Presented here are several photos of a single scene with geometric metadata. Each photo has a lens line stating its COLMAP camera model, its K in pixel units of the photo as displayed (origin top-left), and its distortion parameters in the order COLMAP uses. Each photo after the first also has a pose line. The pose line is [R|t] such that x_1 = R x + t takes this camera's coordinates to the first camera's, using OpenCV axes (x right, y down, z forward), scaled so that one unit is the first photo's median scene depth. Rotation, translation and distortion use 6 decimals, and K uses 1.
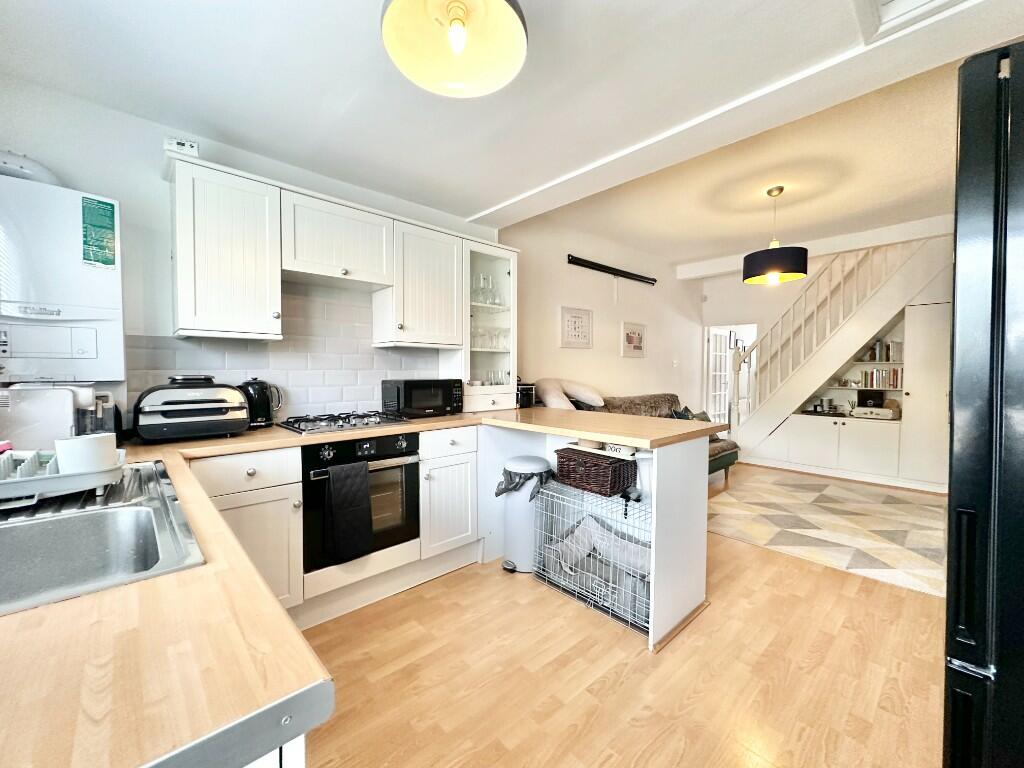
lens RADIAL K [[410.4, 0, 513.2], [0, 410.4, 383.7], [0, 0, 1]] dist [-0.000319, -0.003797]
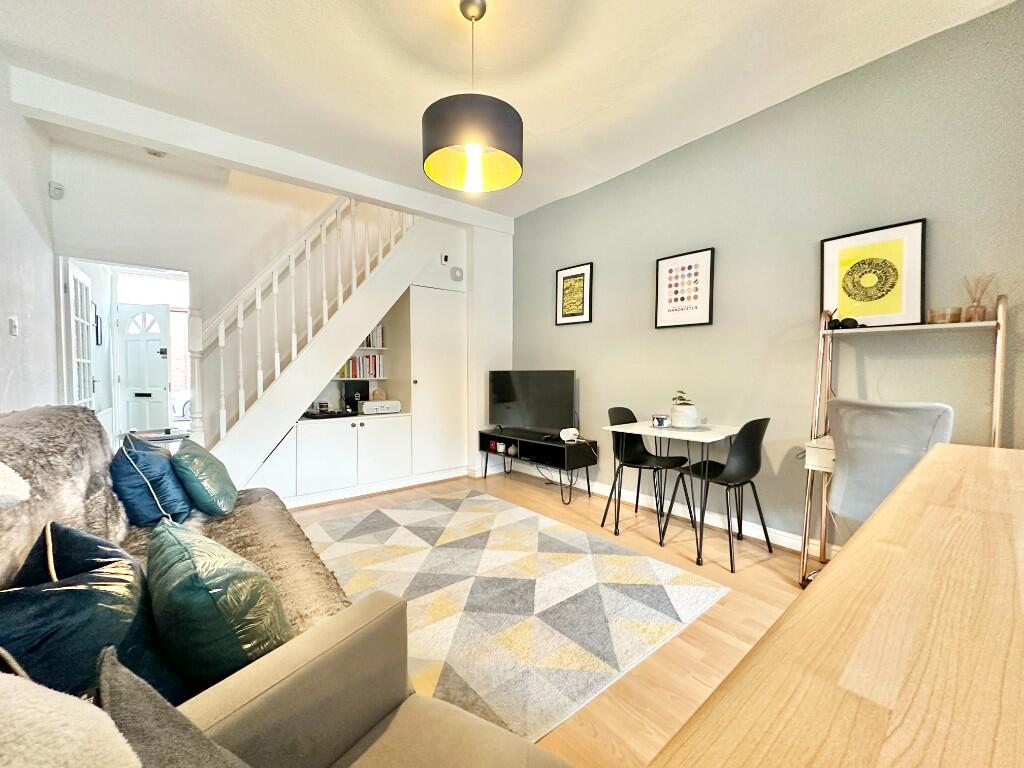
lens RADIAL K [[410.4, 0, 513.2], [0, 410.4, 383.7], [0, 0, 1]] dist [-0.000319, -0.003797]
pose [[0.060506, -0.030292, 0.997708, 0.101603], [0.032390, 0.999073, 0.028369, 0.014714], [-0.997642, 0.030600, 0.061431, 1.113972]]
